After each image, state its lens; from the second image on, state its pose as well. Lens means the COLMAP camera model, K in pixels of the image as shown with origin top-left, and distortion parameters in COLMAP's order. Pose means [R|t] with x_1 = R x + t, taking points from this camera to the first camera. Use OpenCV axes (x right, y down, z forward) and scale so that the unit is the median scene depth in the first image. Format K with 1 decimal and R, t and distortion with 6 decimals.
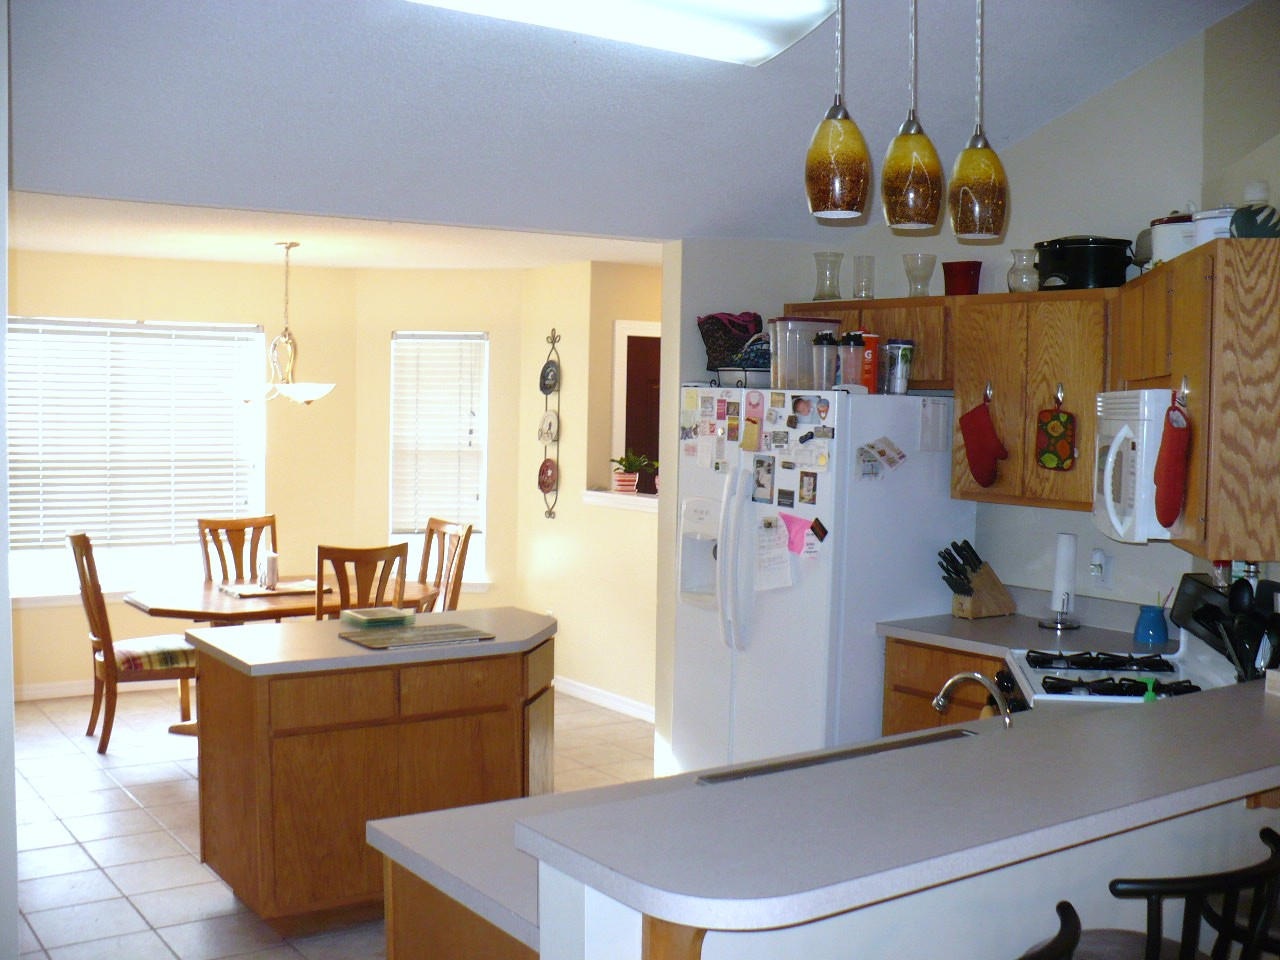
lens RADIAL K [[1393.0, 0, 640.0], [0, 1393.0, 480.0], [0, 0, 1]] dist [-0.244661, 0.225687]
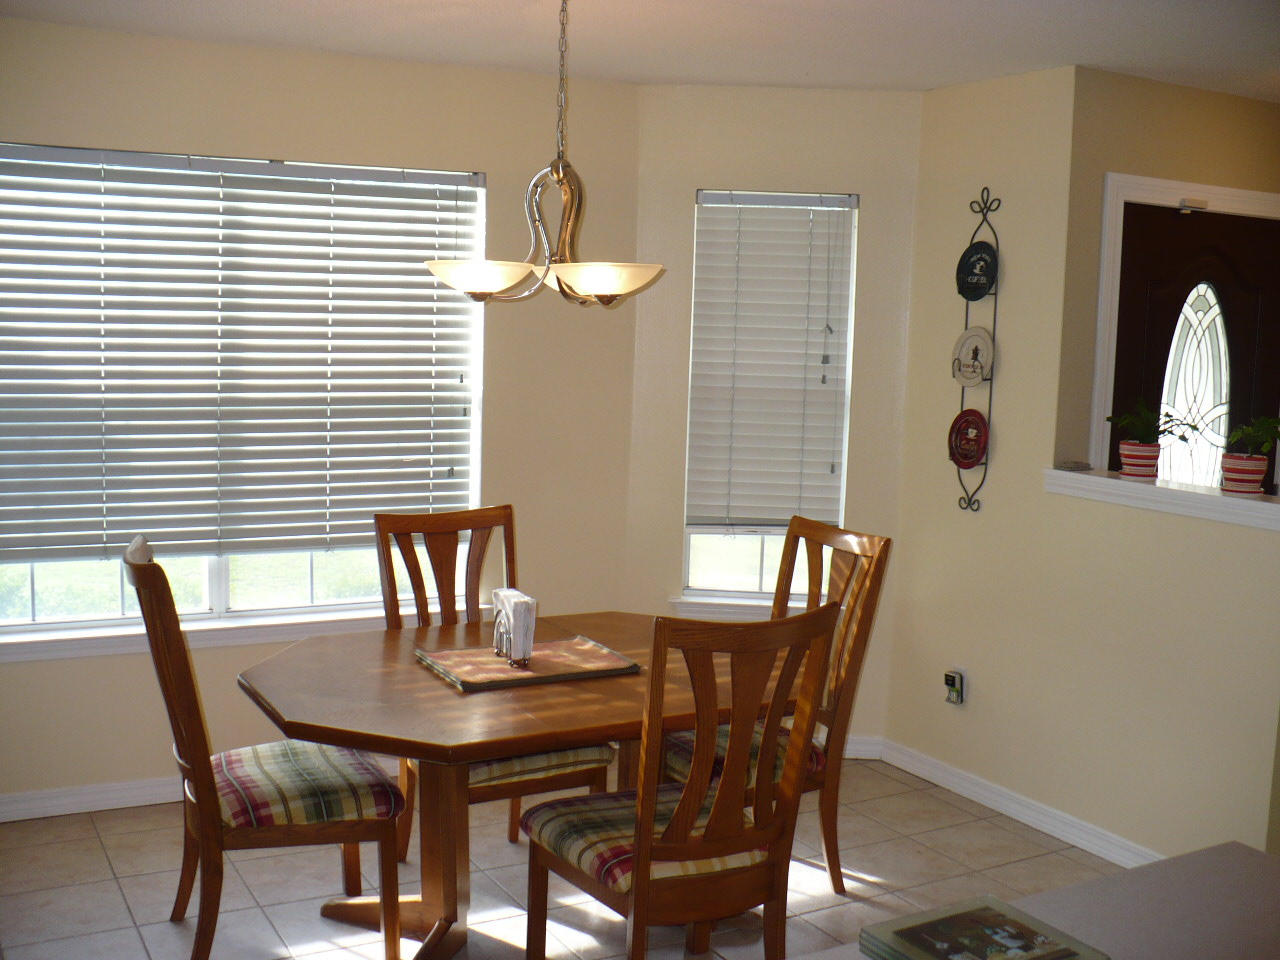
lens RADIAL K [[1393.0, 0, 640.0], [0, 1393.0, 480.0], [0, 0, 1]] dist [-0.244661, 0.225687]
pose [[0.994873, 0.026933, -0.097477, -0.149258], [-0.020749, 0.997740, 0.063914, -0.020240], [0.098978, -0.061564, 0.993183, 0.415477]]
